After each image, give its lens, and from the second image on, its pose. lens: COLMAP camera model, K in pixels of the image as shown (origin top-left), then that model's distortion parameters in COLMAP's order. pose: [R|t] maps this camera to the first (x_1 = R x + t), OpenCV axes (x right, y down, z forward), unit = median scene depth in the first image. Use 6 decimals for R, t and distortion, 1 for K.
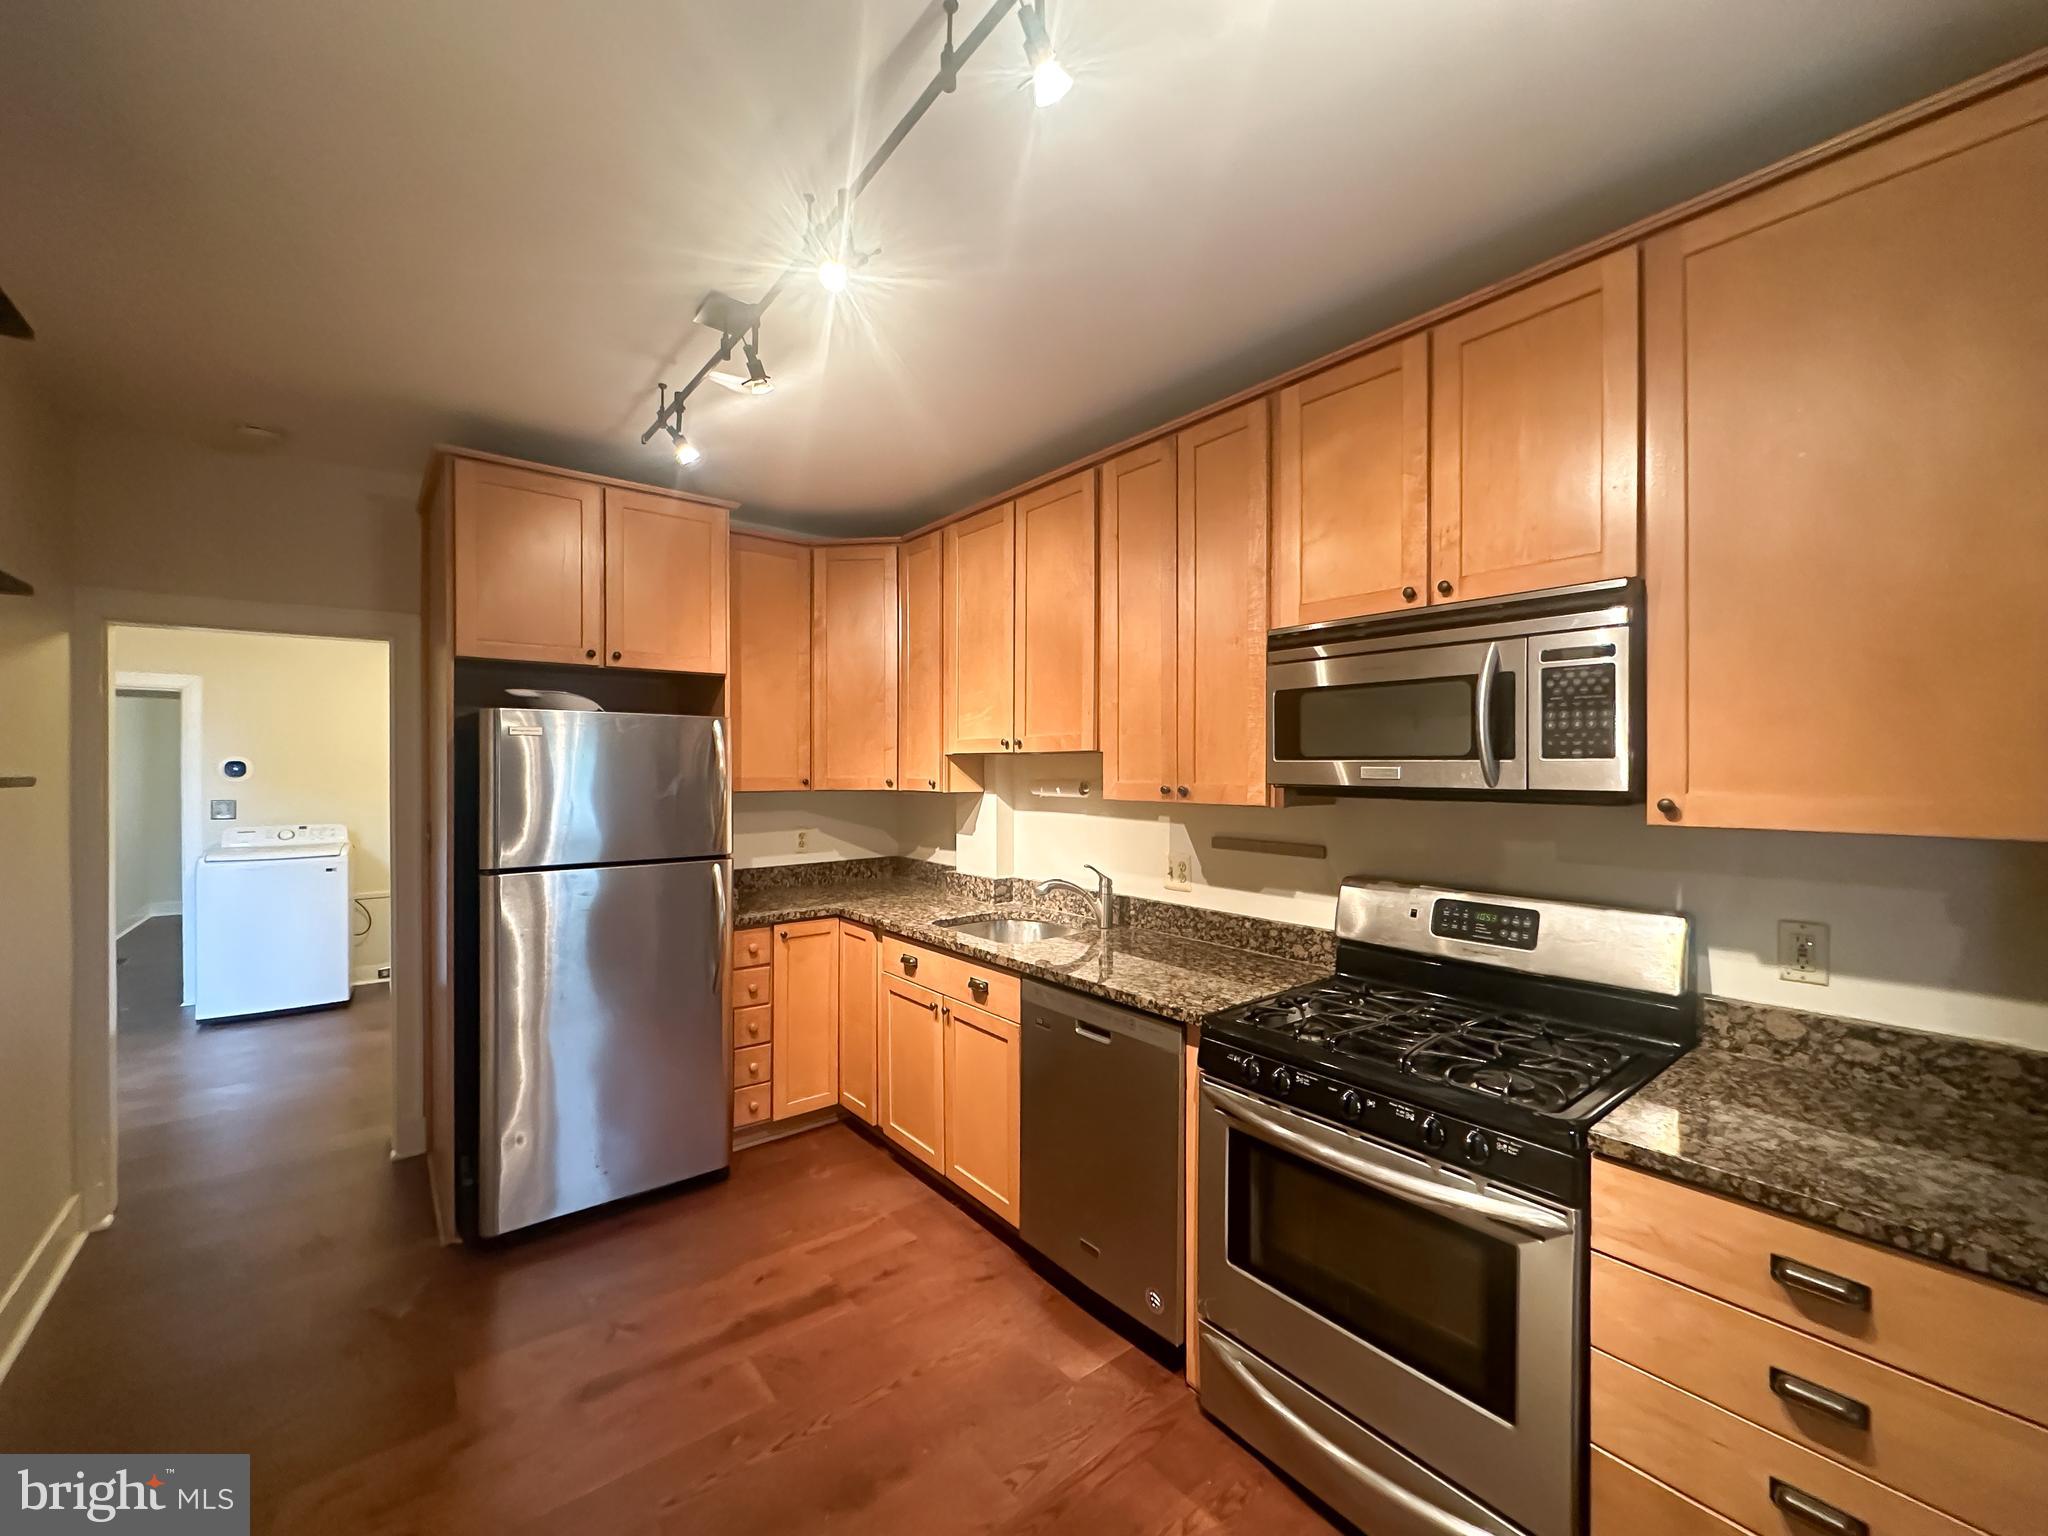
lens RADIAL K [[828.5, 0, 965.5], [0, 828.5, 768.1], [0, 0, 1]] dist [0.000850, -0.000364]
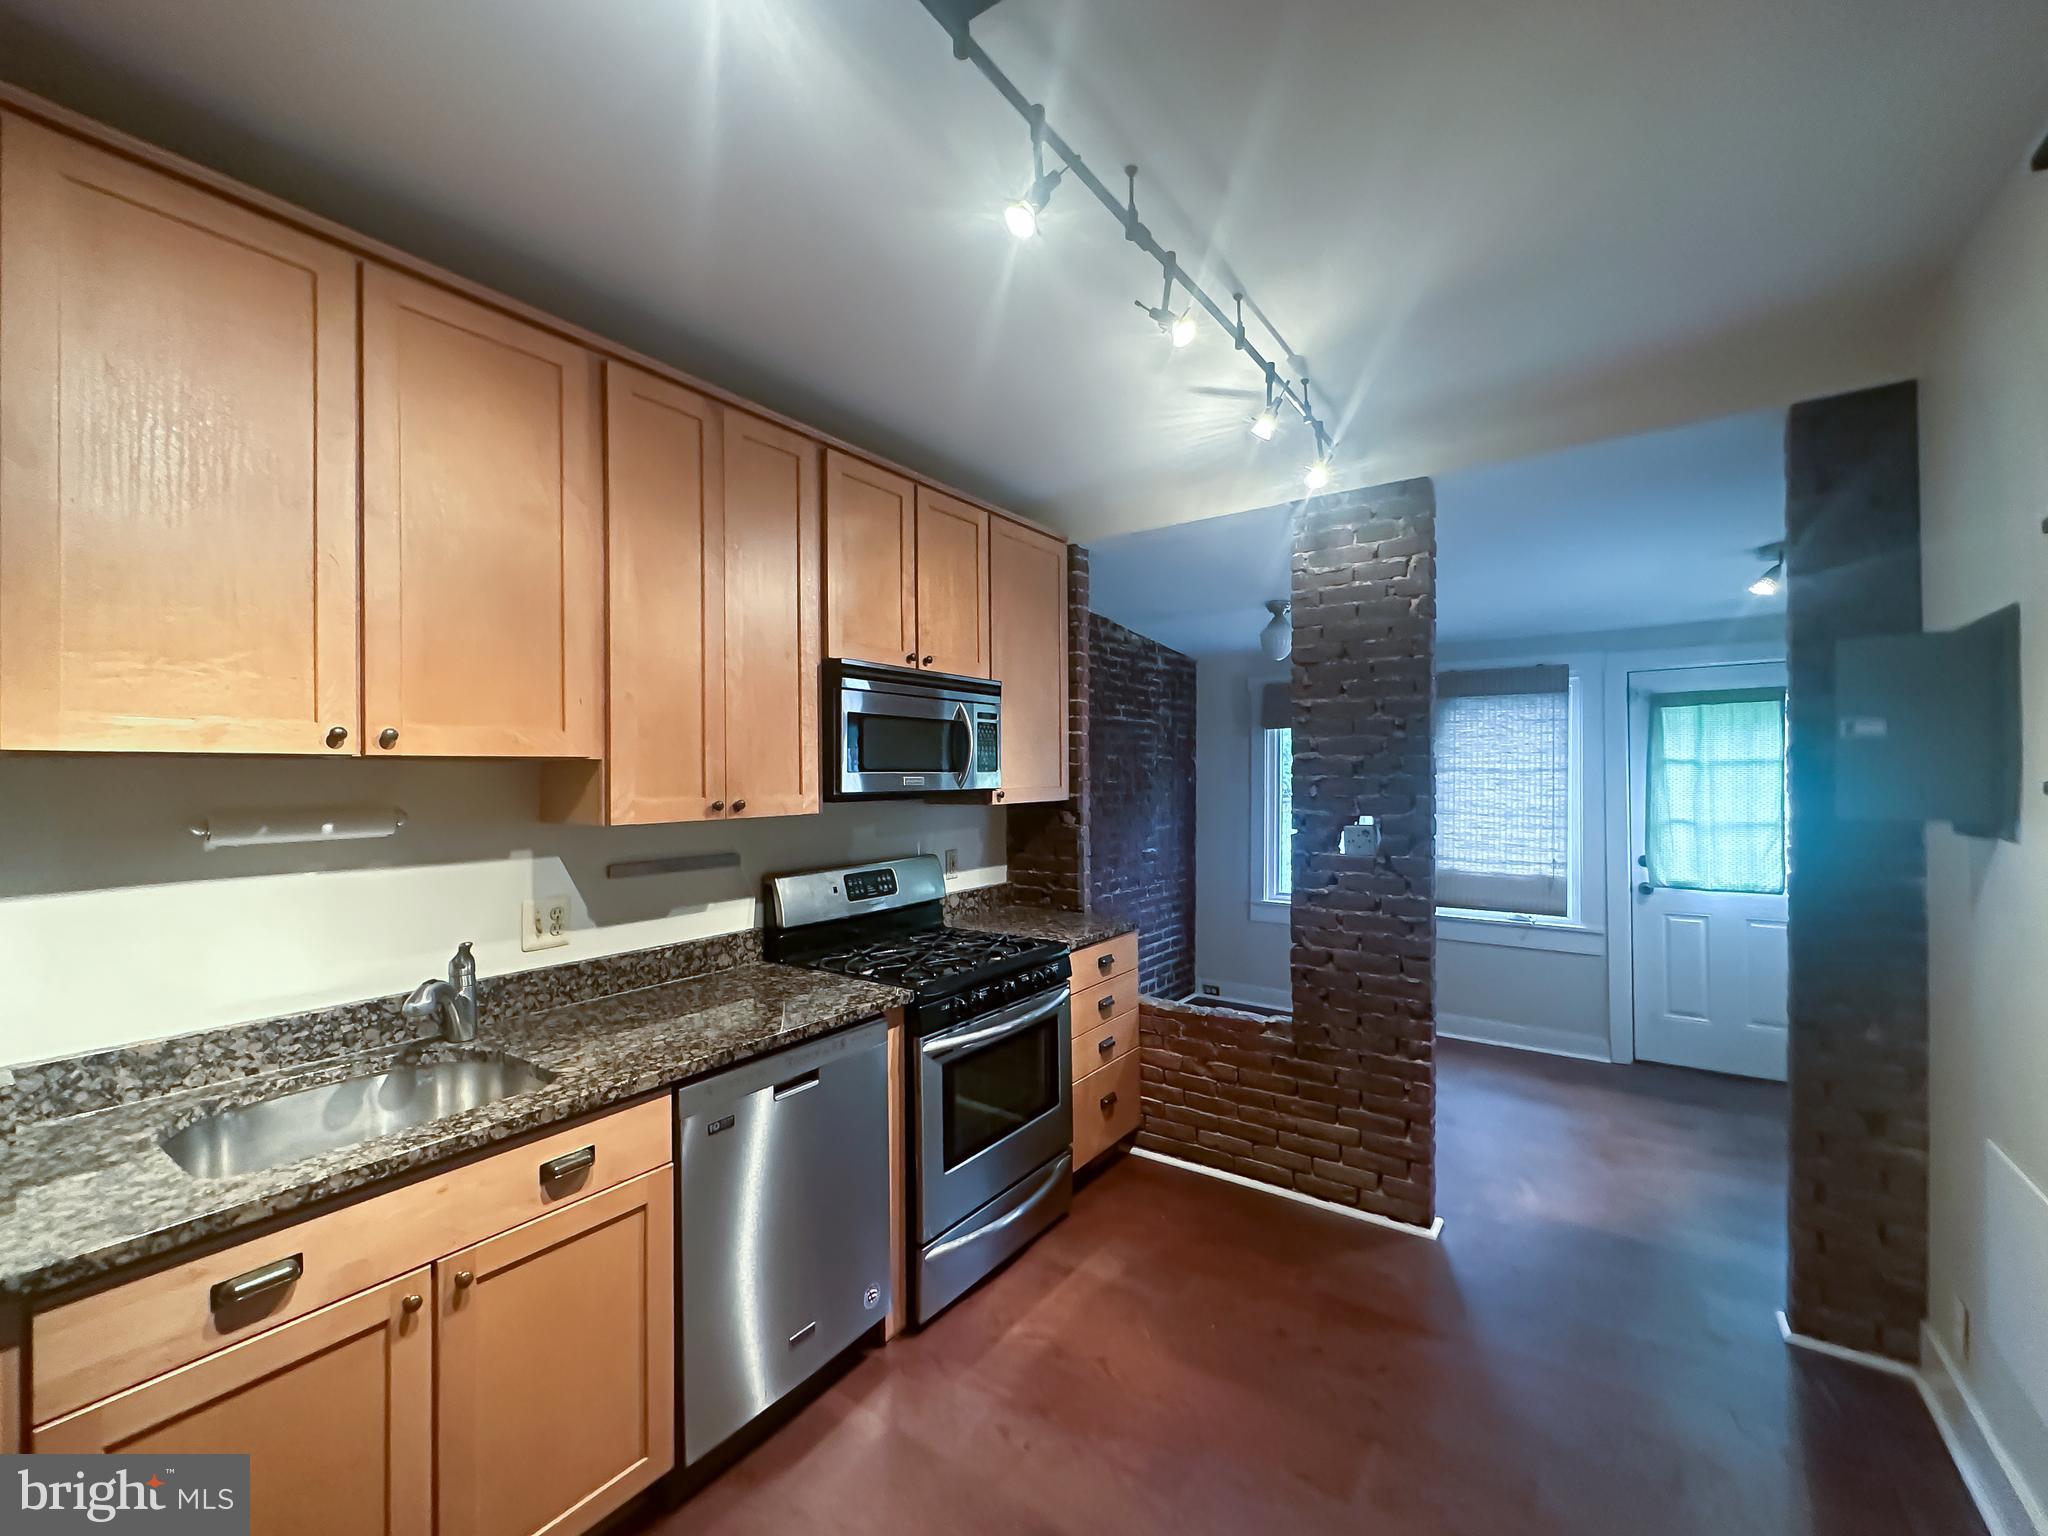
lens RADIAL K [[828.5, 0, 1045.6], [0, 828.5, 774.8], [0, 0, 1]] dist [0.000850, -0.000364]
pose [[-0.333549, 0.005137, 0.942719, -0.569754], [0.014080, 0.999901, -0.000467, -0.001134], [-0.942628, 0.013117, -0.333588, 0.791125]]
